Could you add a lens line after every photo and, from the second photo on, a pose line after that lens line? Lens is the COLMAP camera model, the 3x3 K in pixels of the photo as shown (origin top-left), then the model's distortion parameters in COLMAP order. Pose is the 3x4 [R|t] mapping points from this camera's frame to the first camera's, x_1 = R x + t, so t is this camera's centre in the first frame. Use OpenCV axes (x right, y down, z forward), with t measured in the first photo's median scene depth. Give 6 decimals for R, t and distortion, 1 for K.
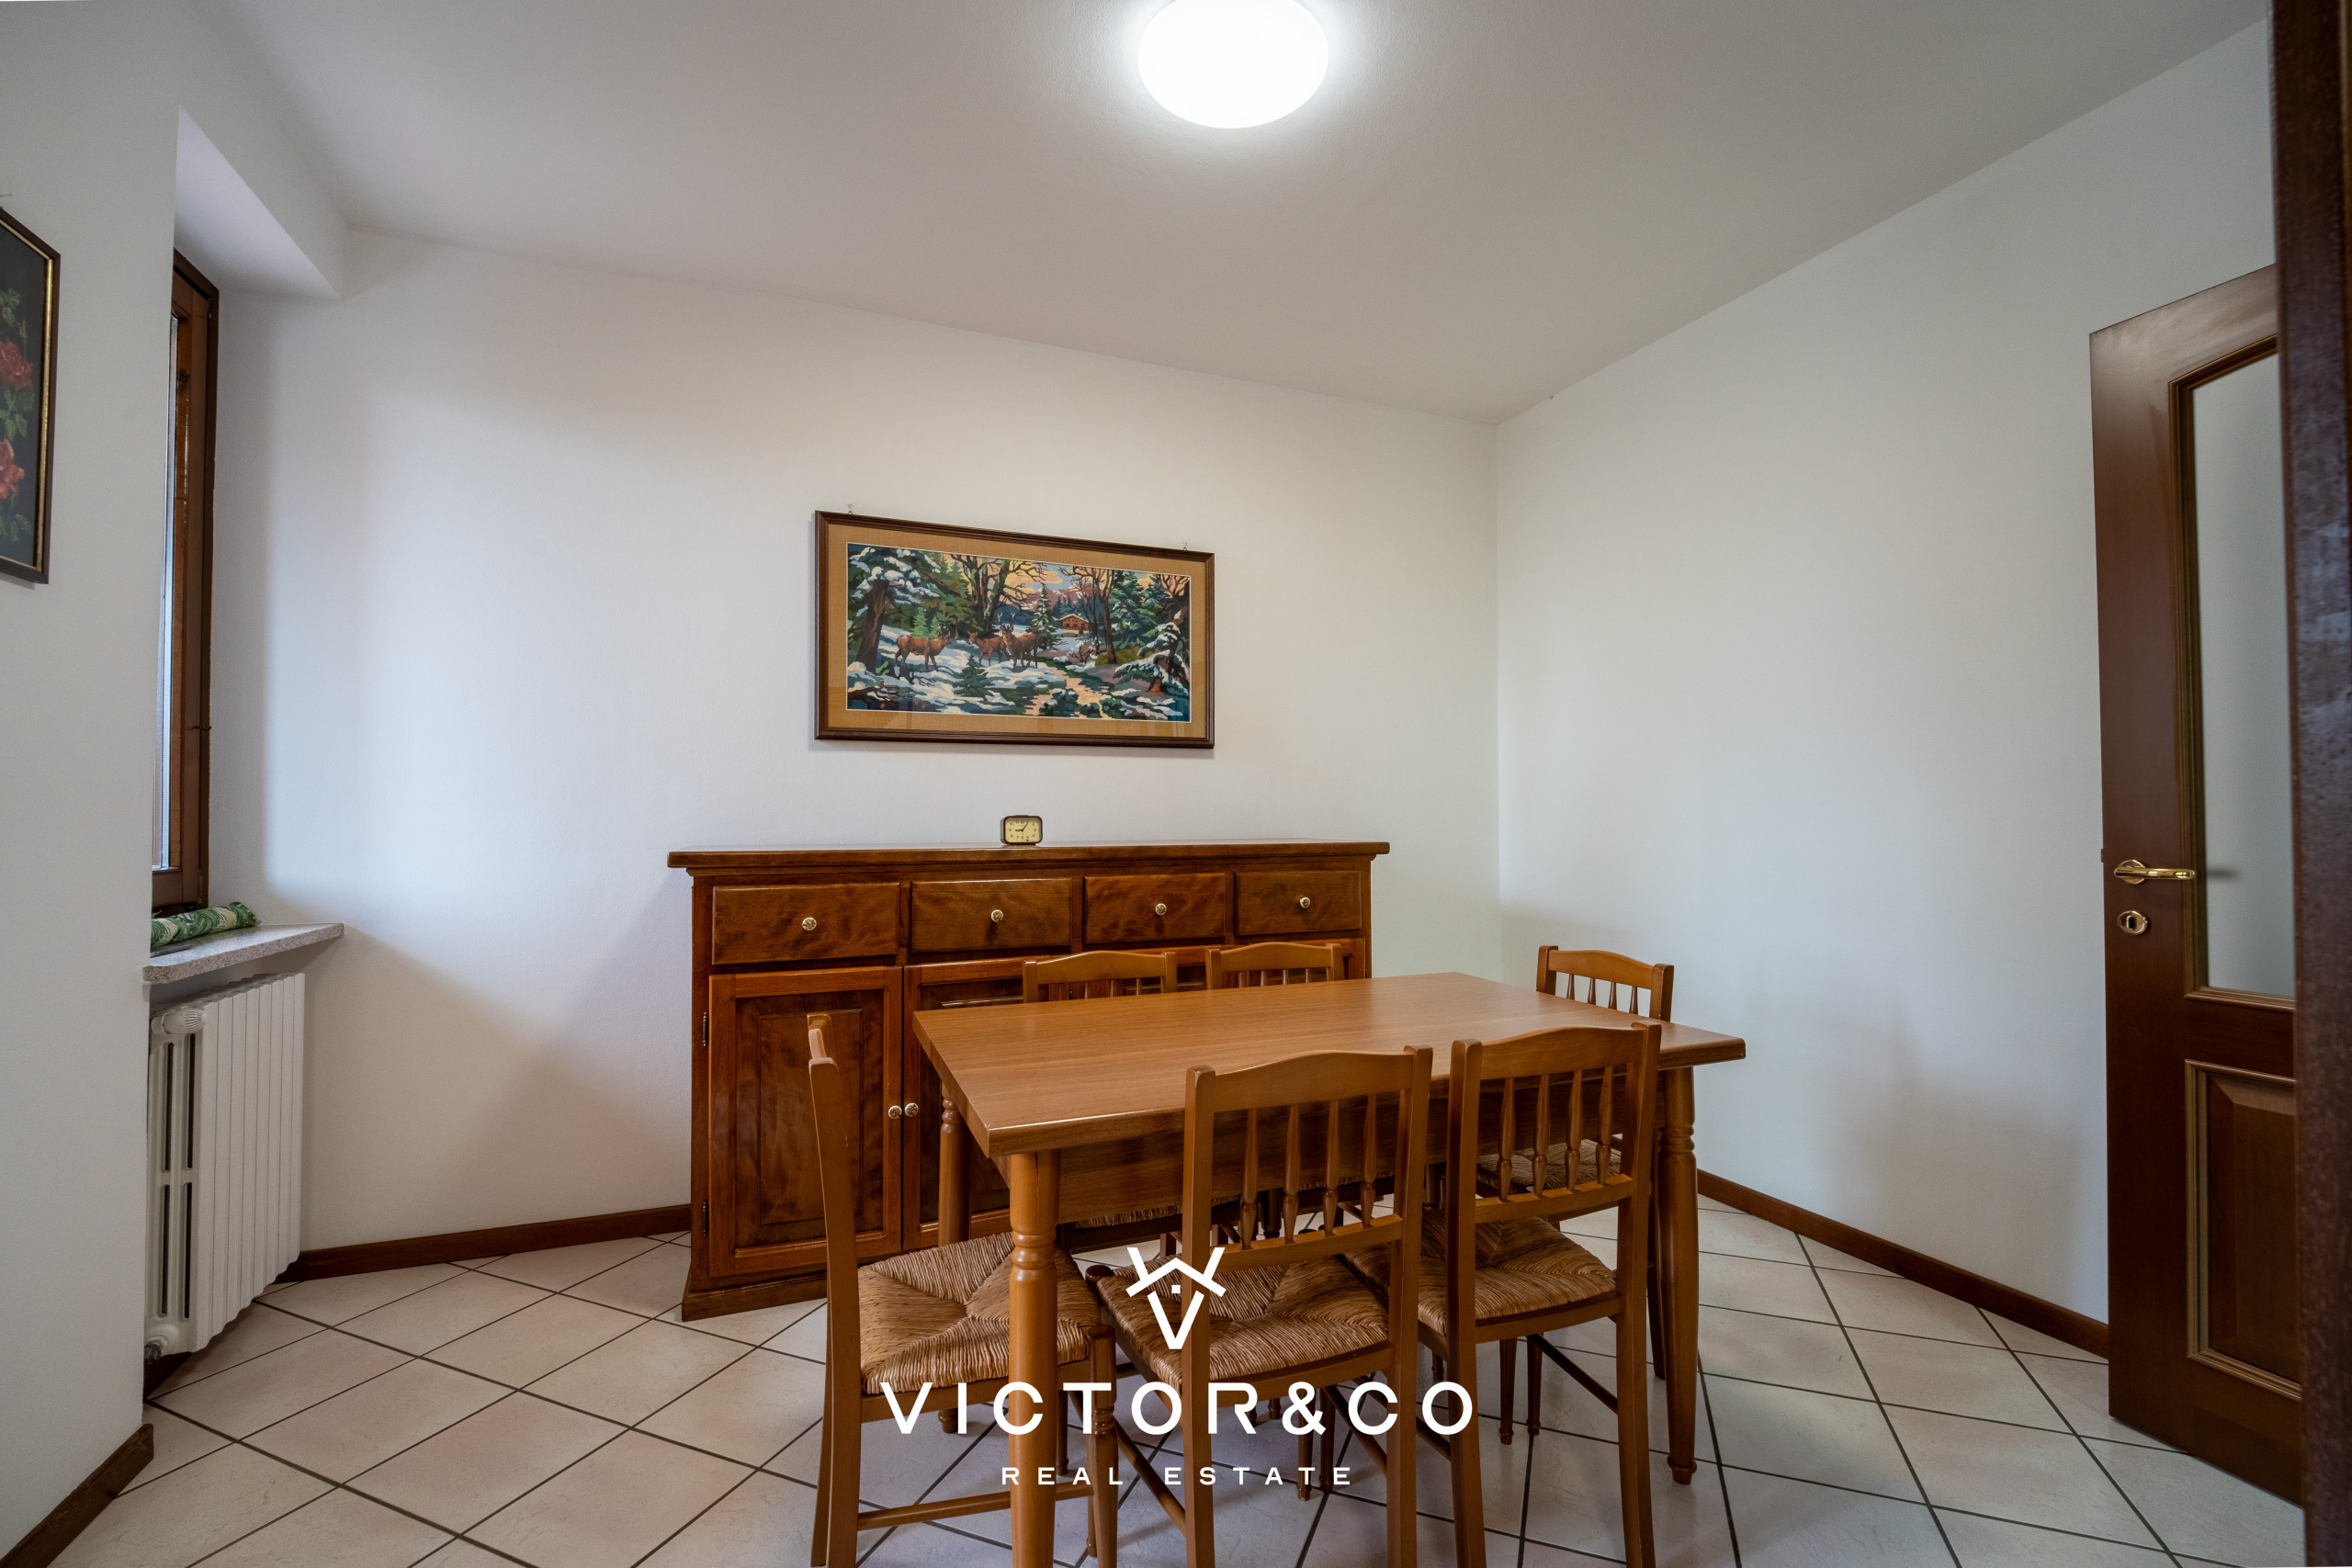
lens RADIAL K [[988.0, 0, 1177.0], [0, 988.0, 794.5], [0, 0, 1]] dist [-0.017598, -0.000426]
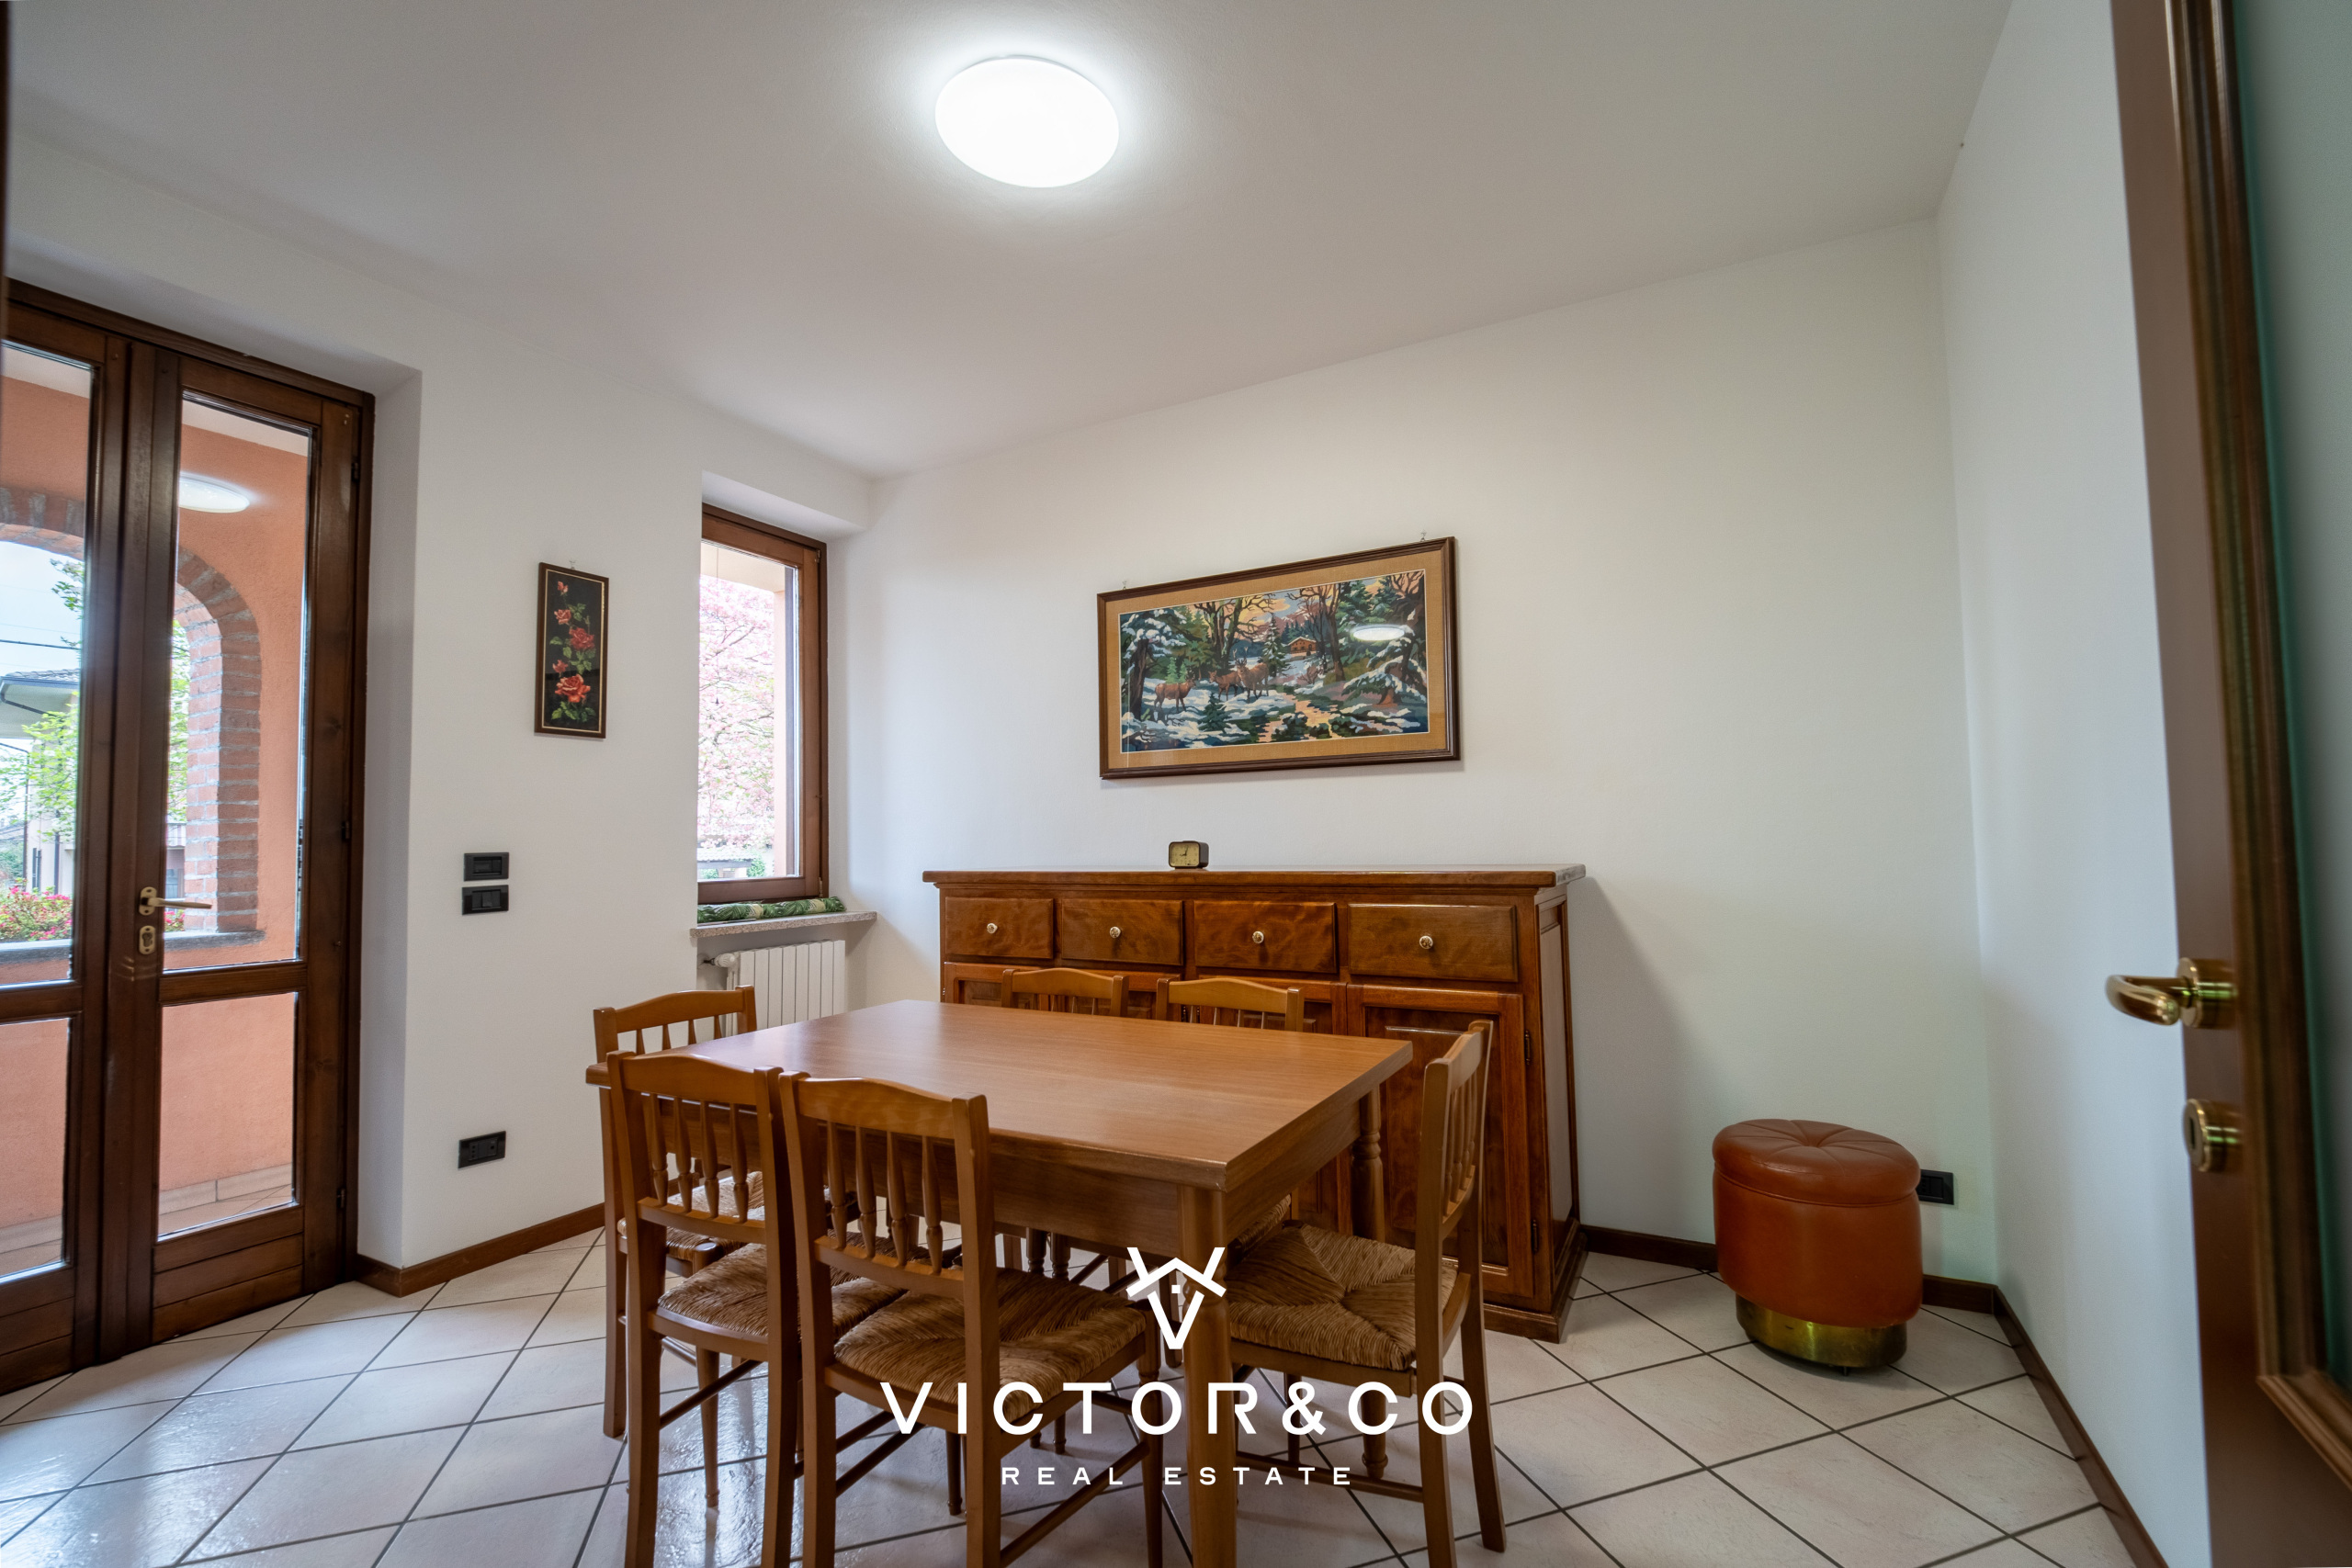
lens RADIAL K [[988.0, 0, 1180.6], [0, 988.0, 786.5], [0, 0, 1]] dist [-0.017598, -0.000426]
pose [[0.628601, -0.050691, -0.776074, 0.622310], [0.033245, 0.998713, -0.038306, 0.002470], [0.777017, -0.001721, 0.629477, 0.295286]]
